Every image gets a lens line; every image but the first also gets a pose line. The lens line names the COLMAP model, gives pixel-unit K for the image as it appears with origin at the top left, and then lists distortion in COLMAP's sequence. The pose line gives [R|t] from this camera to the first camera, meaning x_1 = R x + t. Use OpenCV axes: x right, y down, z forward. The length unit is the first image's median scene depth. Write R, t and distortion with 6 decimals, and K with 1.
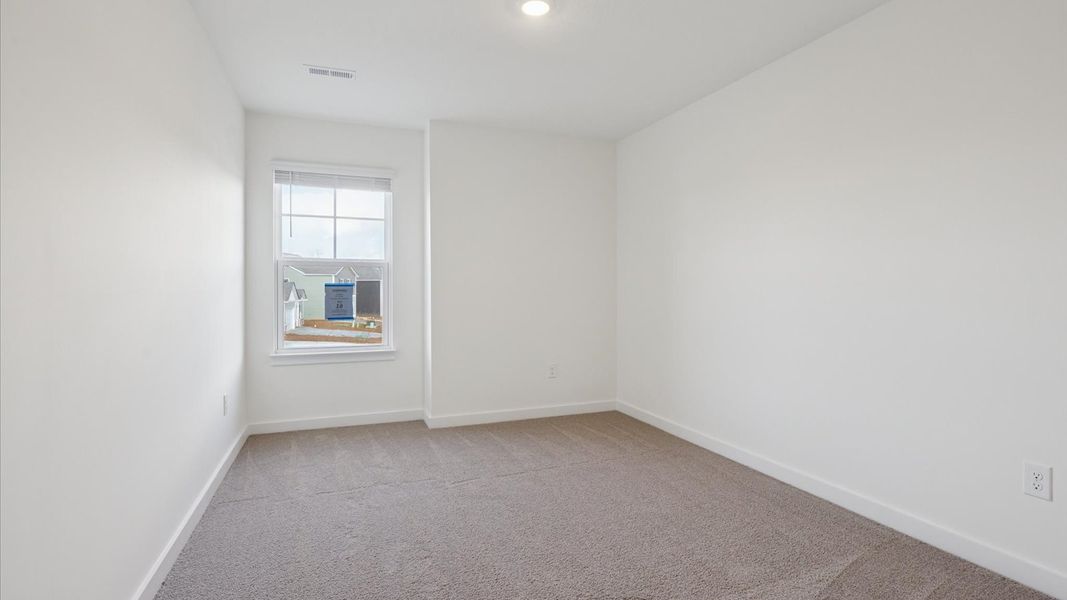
lens RADIAL K [[538.0, 0, 517.2], [0, 538.0, 282.2], [0, 0, 1]] dist [0.001588, 0.000422]
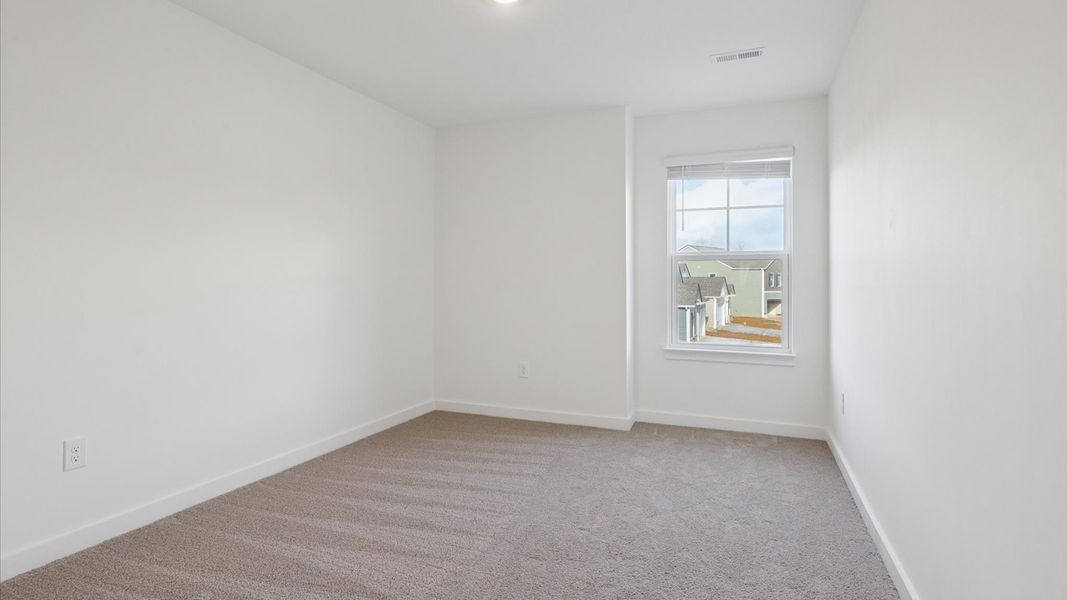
lens RADIAL K [[625.5, 0, 711.9], [0, 625.5, 275.2], [0, 0, 1]] dist [0.003129, 0.000668]
pose [[0.741071, -0.003735, -0.671416, 0.362884], [-0.001500, 0.999973, -0.007219, 0.004712], [0.671425, 0.006357, 0.741045, 0.158184]]
